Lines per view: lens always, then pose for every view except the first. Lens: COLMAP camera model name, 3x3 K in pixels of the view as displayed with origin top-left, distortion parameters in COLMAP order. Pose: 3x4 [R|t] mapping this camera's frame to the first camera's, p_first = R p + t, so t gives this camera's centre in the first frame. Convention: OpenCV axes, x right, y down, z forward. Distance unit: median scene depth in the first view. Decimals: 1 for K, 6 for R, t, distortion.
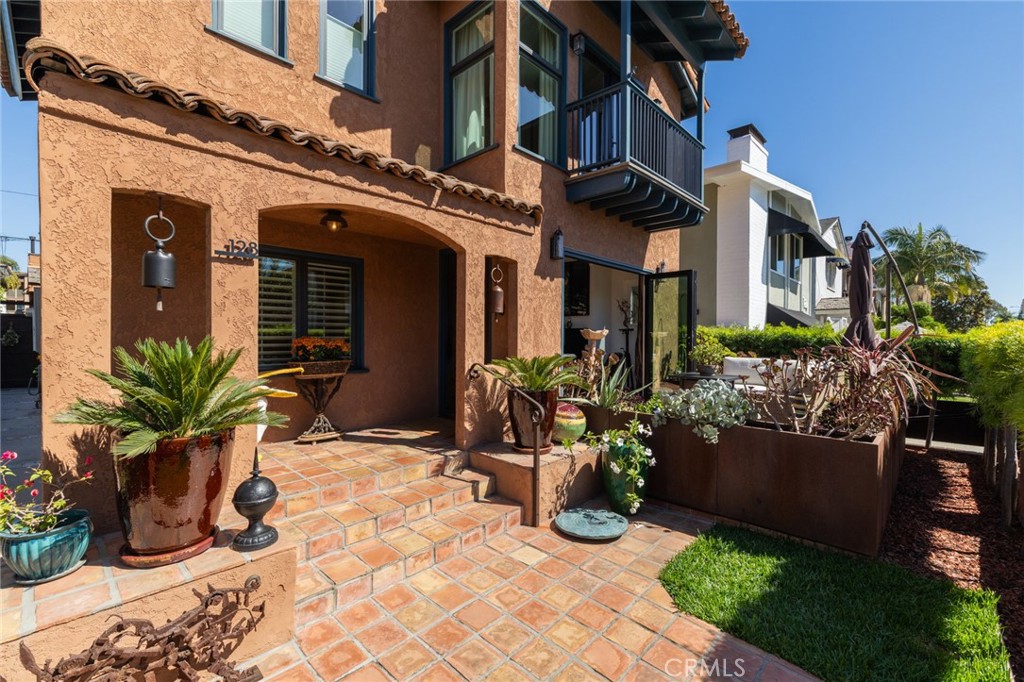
lens RADIAL K [[437.8, 0, 510.3], [0, 437.8, 346.3], [0, 0, 1]] dist [0.000906, -0.000099]
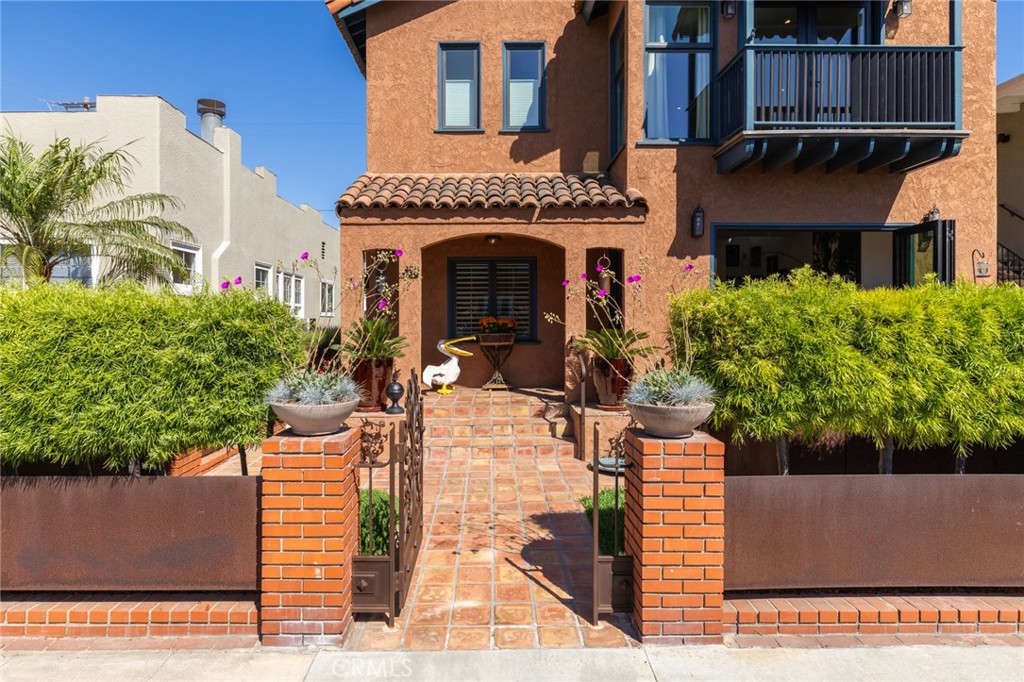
lens RADIAL K [[599.4, 0, 509.9], [0, 599.4, 332.8], [0, 0, 1]] dist [0.004762, 0.000527]
pose [[0.702157, 0.005648, -0.711999, 1.010809], [-0.007723, 0.999970, 0.000316, 0.030301], [0.711980, 0.005277, 0.702180, -0.347258]]
